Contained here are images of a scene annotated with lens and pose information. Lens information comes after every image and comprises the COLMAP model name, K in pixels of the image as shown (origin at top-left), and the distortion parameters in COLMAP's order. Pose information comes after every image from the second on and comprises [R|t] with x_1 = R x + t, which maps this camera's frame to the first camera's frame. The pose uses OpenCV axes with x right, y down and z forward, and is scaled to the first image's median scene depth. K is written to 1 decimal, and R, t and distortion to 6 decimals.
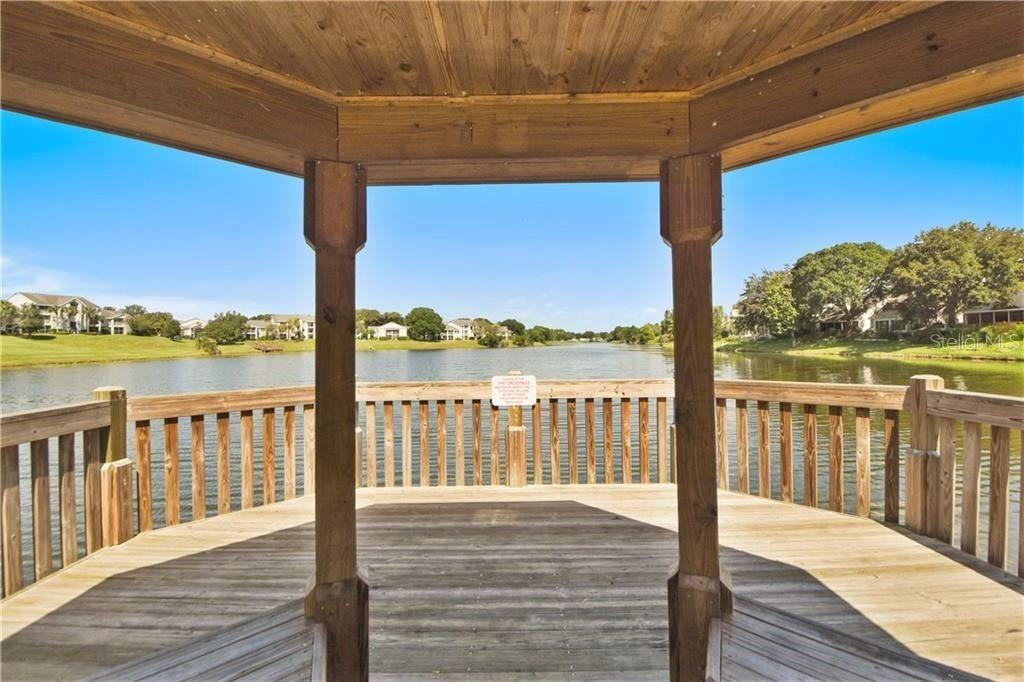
lens RADIAL K [[439.7, 0, 512.0], [0, 439.7, 341.0], [0, 0, 1]] dist [-0.001005, -0.018183]
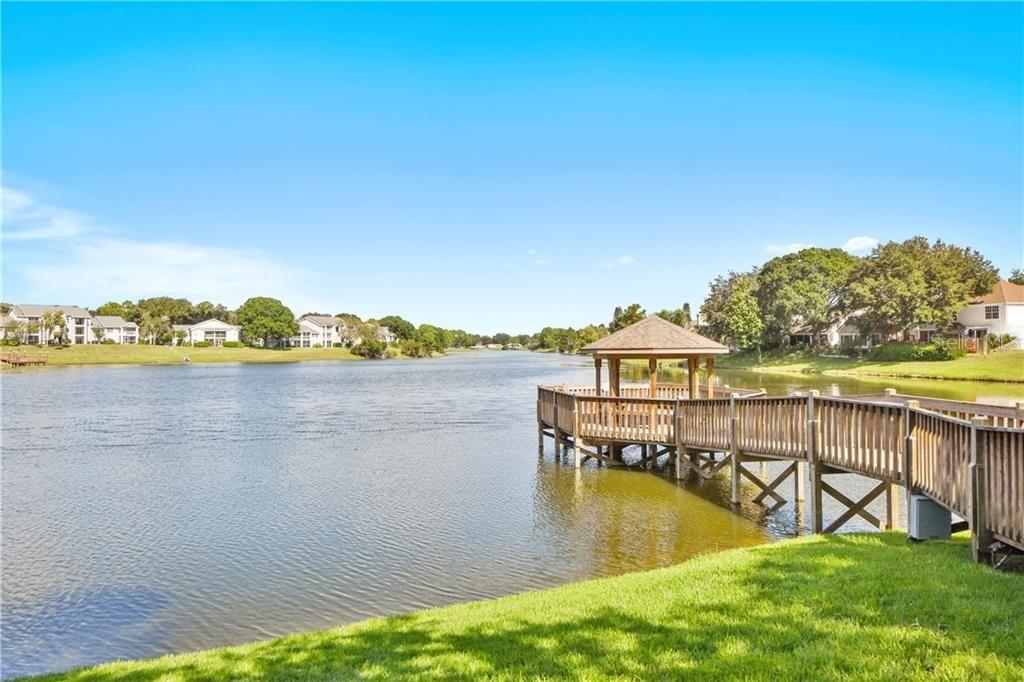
lens RADIAL K [[733.4, 0, 512.0], [0, 733.4, 341.0], [0, 0, 1]] dist [0.003993, 0.000440]
pose [[0.979677, 0.009601, 0.200350, -0.123173], [-0.008365, 0.999940, -0.007019, -0.014084], [-0.200405, 0.005201, 0.979699, -0.303511]]
